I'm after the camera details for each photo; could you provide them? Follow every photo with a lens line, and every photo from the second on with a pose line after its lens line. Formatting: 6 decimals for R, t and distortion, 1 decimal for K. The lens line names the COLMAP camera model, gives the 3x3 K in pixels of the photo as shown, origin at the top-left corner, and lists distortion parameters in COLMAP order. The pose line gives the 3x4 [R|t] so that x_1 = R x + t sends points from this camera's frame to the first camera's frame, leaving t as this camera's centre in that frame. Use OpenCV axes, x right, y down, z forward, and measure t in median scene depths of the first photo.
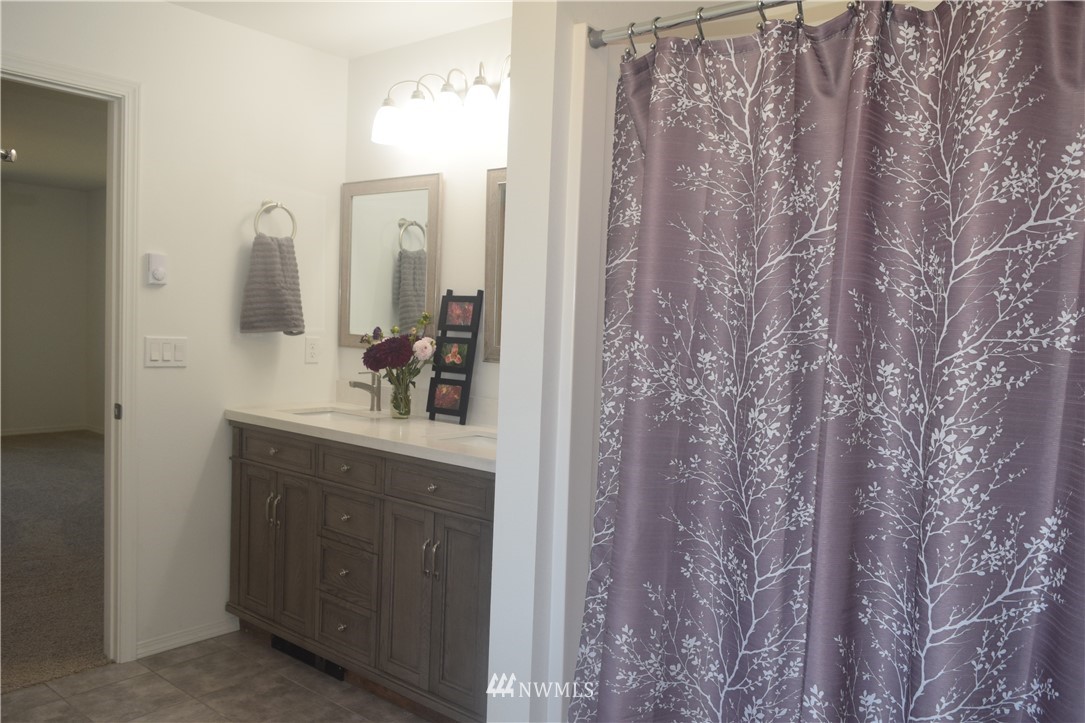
lens RADIAL K [[840.4, 0, 539.5], [0, 840.4, 359.2], [0, 0, 1]] dist [-0.018902, 0.012937]
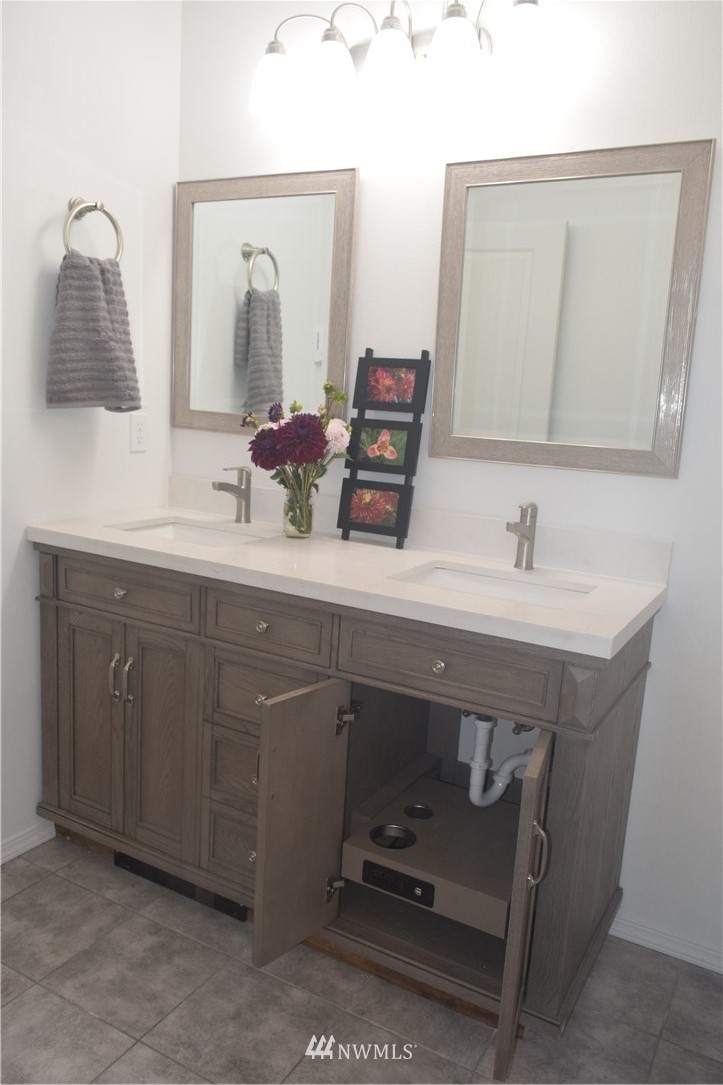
lens RADIAL K [[840.4, 0, 362.0], [0, 840.4, 539.5], [0, 0, 1]] dist [-0.018902, 0.012937]
pose [[0.984881, -0.011026, 0.172882, -0.237248], [-0.012843, 0.990579, 0.136338, -0.022995], [-0.172757, -0.136497, 0.975461, 0.324338]]
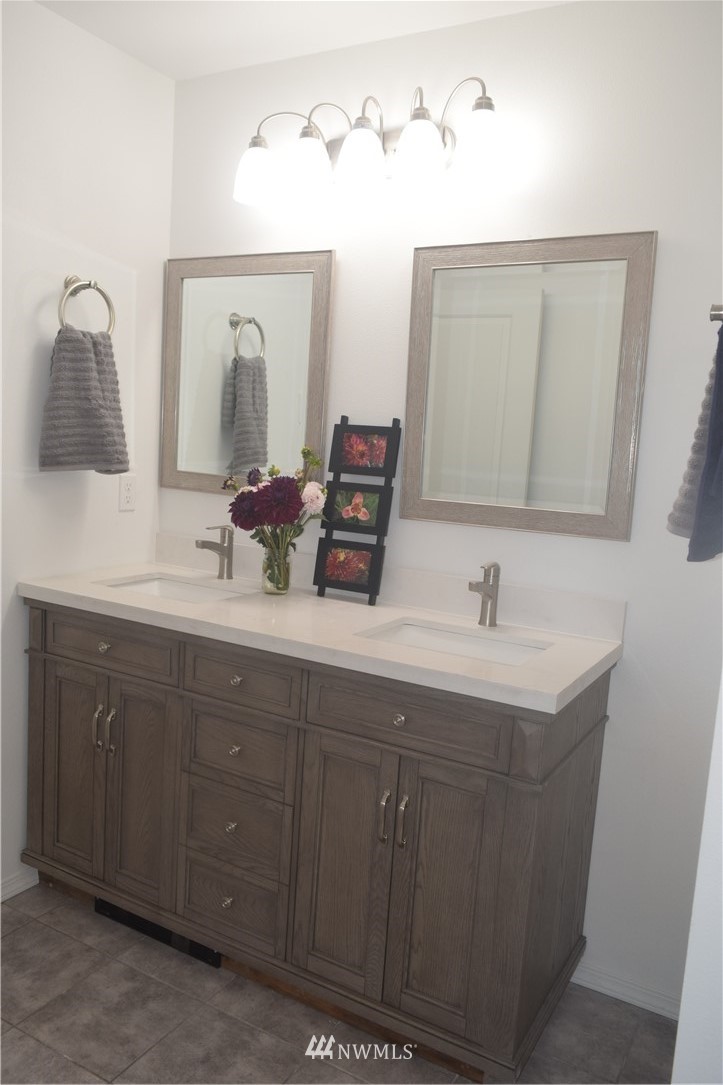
lens RADIAL K [[840.4, 0, 361.7], [0, 840.4, 539.1], [0, 0, 1]] dist [-0.018902, 0.012937]
pose [[0.985230, 0.002370, 0.171217, -0.220777], [-0.016505, 0.996563, 0.081176, -0.037220], [-0.170436, -0.082803, 0.981883, 0.285935]]
